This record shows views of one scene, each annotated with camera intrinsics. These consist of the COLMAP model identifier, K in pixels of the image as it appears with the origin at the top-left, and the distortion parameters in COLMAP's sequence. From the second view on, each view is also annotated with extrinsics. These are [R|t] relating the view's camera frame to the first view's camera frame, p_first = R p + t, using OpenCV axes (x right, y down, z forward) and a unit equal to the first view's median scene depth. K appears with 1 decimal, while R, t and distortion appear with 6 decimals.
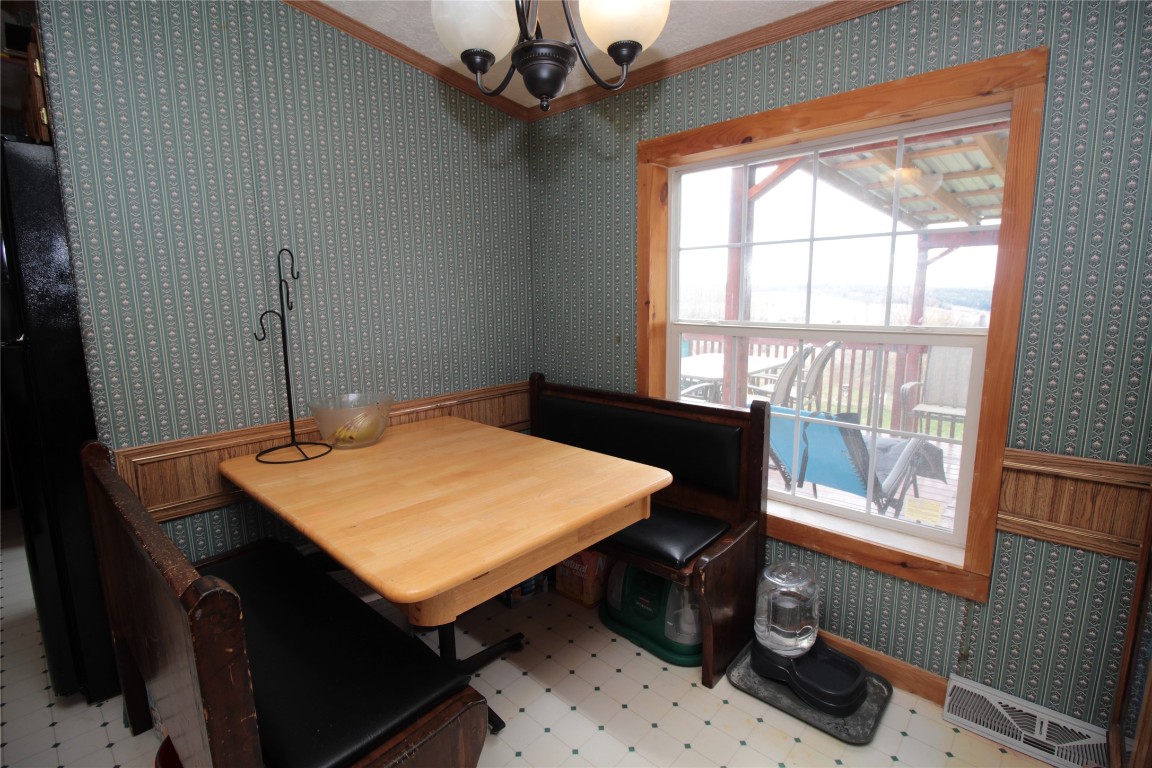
lens RADIAL K [[530.4, 0, 576.1], [0, 530.4, 383.8], [0, 0, 1]] dist [-0.023036, -0.002874]
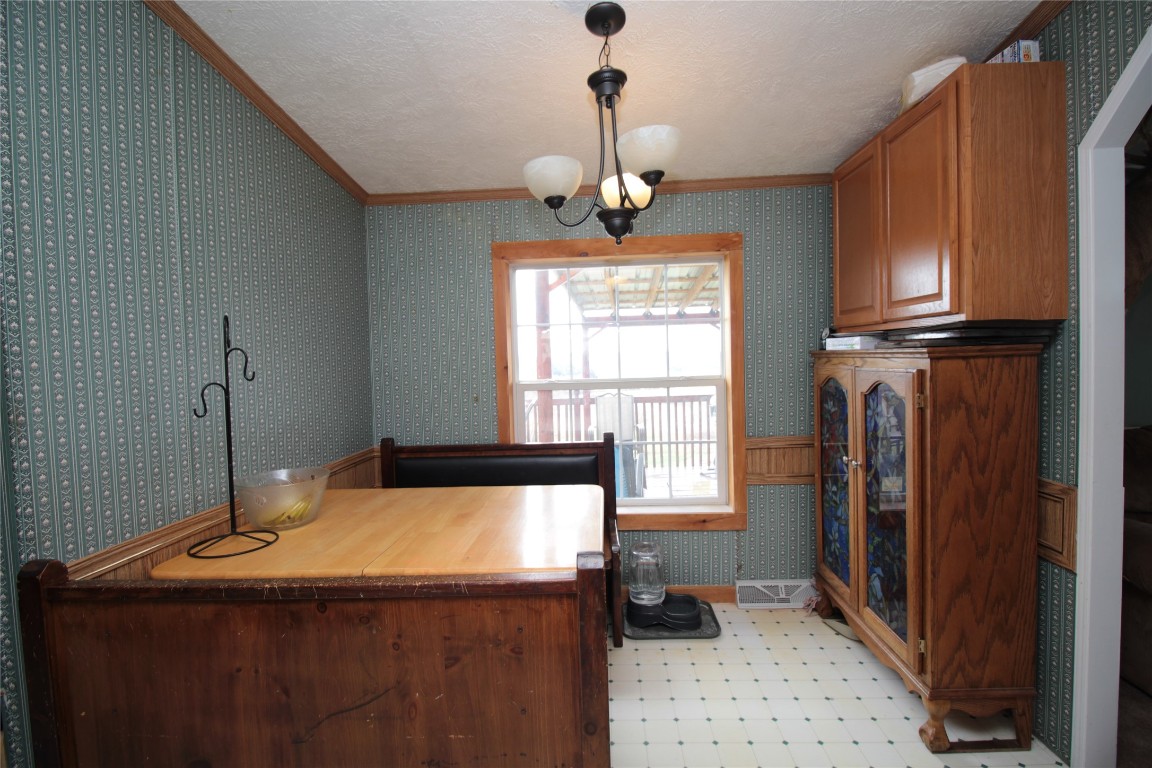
lens RADIAL K [[530.4, 0, 575.5], [0, 530.4, 384.2], [0, 0, 1]] dist [-0.023036, -0.002874]
pose [[0.765110, -0.041112, 0.642586, -0.703939], [0.128589, 0.987613, -0.089922, 0.022892], [-0.630929, 0.151430, 0.760919, -0.054275]]
